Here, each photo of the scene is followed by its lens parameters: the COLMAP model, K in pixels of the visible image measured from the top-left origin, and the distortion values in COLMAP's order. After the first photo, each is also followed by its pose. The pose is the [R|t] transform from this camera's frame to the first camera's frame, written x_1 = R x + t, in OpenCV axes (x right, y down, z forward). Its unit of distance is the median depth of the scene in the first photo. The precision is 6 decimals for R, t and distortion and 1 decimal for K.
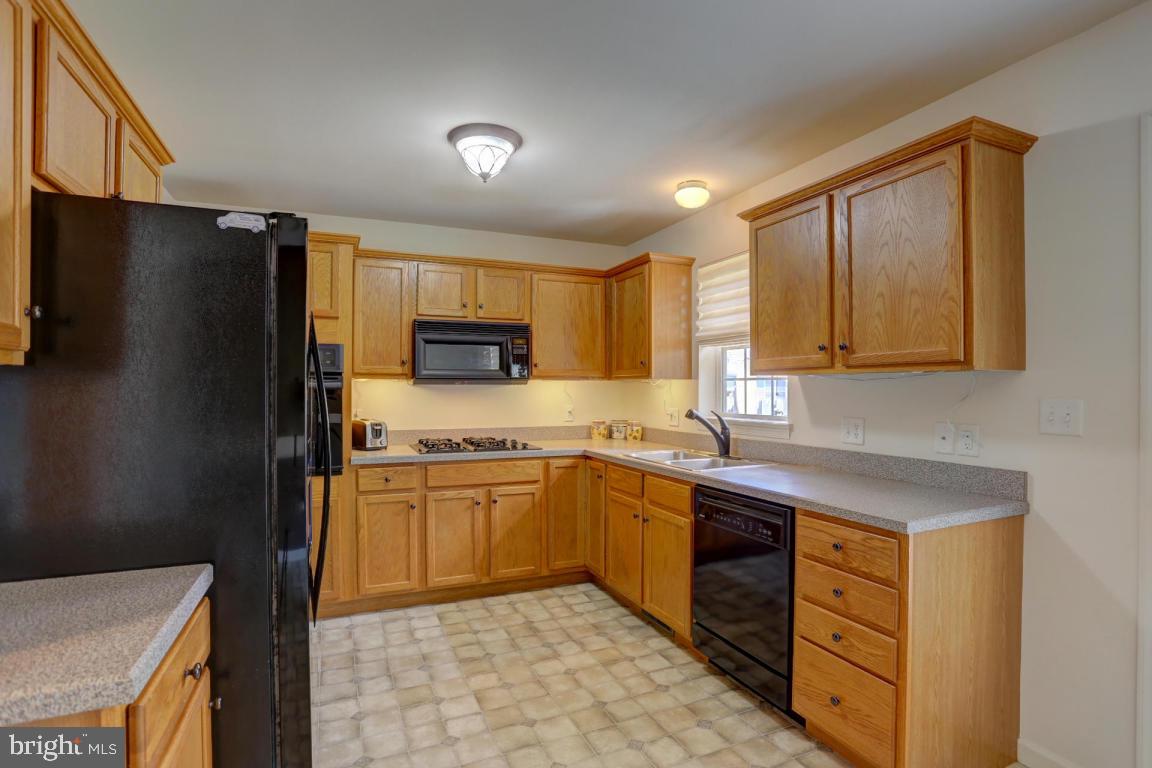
lens RADIAL K [[559.6, 0, 557.8], [0, 559.6, 393.1], [0, 0, 1]] dist [-0.052765, 0.022085]
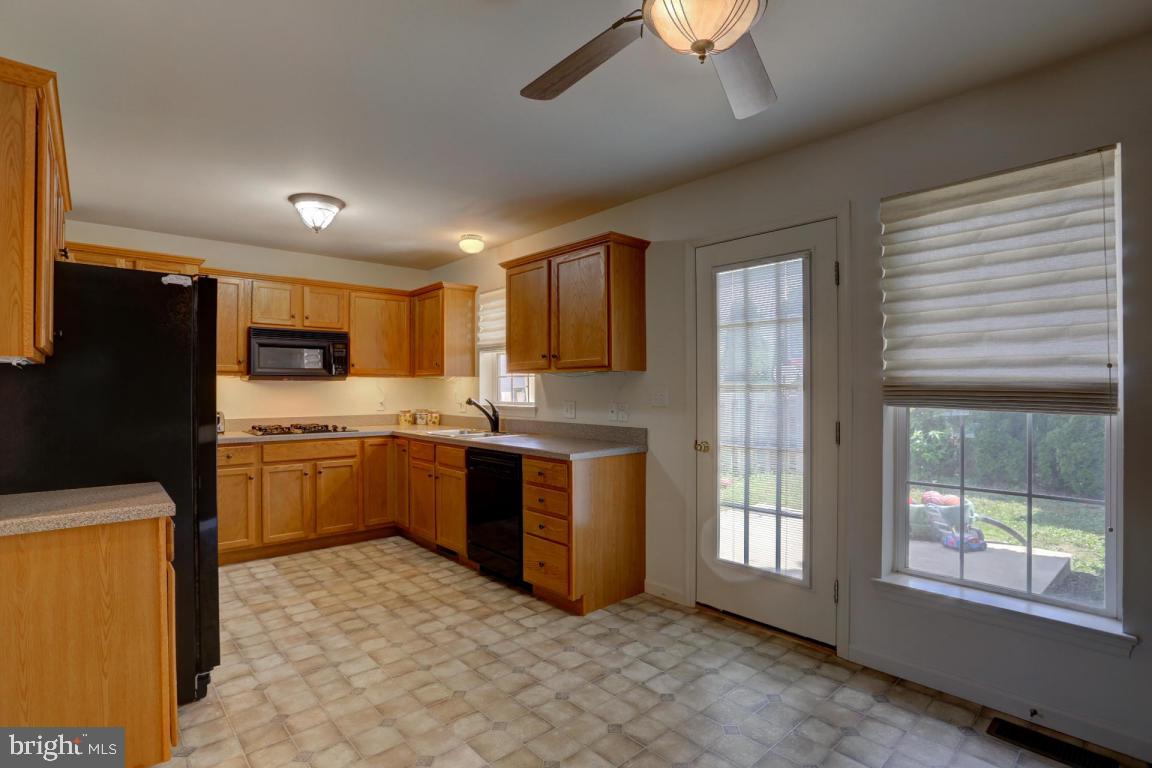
lens RADIAL K [[559.6, 0, 544.3], [0, 559.6, 388.2], [0, 0, 1]] dist [-0.052765, 0.022085]
pose [[0.955288, -0.001809, 0.295672, 0.002126], [0.004159, 0.999965, -0.007322, 0.016988], [-0.295648, 0.008224, 0.955261, -0.429120]]
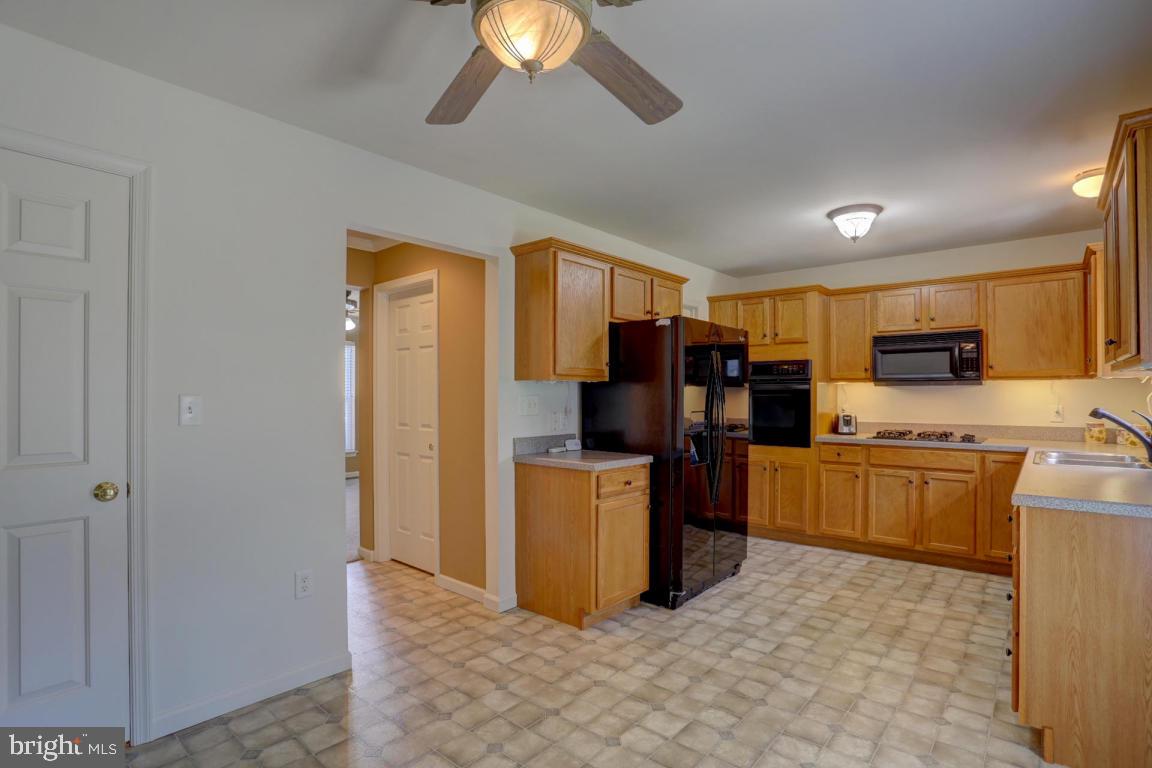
lens RADIAL K [[559.6, 0, 608.5], [0, 559.6, 392.7], [0, 0, 1]] dist [-0.052765, 0.022085]
pose [[0.475513, -0.003975, -0.879700, 0.727027], [-0.003660, 0.999972, -0.006497, 0.012822], [0.879701, 0.006309, 0.475485, -0.196532]]
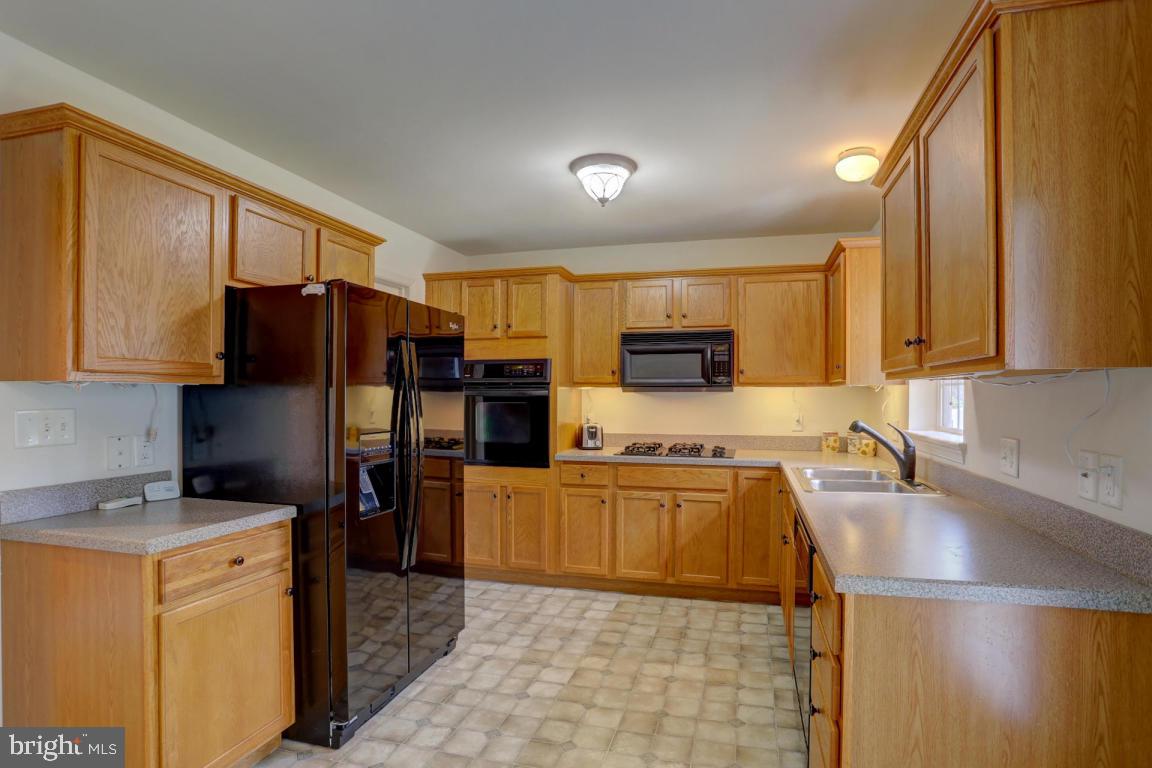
lens RADIAL K [[559.6, 0, 615.7], [0, 559.6, 404.1], [0, 0, 1]] dist [-0.052765, 0.022085]
pose [[0.807995, 0.009736, -0.589108, 0.480353], [-0.004494, 0.999936, 0.010362, -0.004244], [0.589172, -0.005725, 0.807988, 0.121783]]
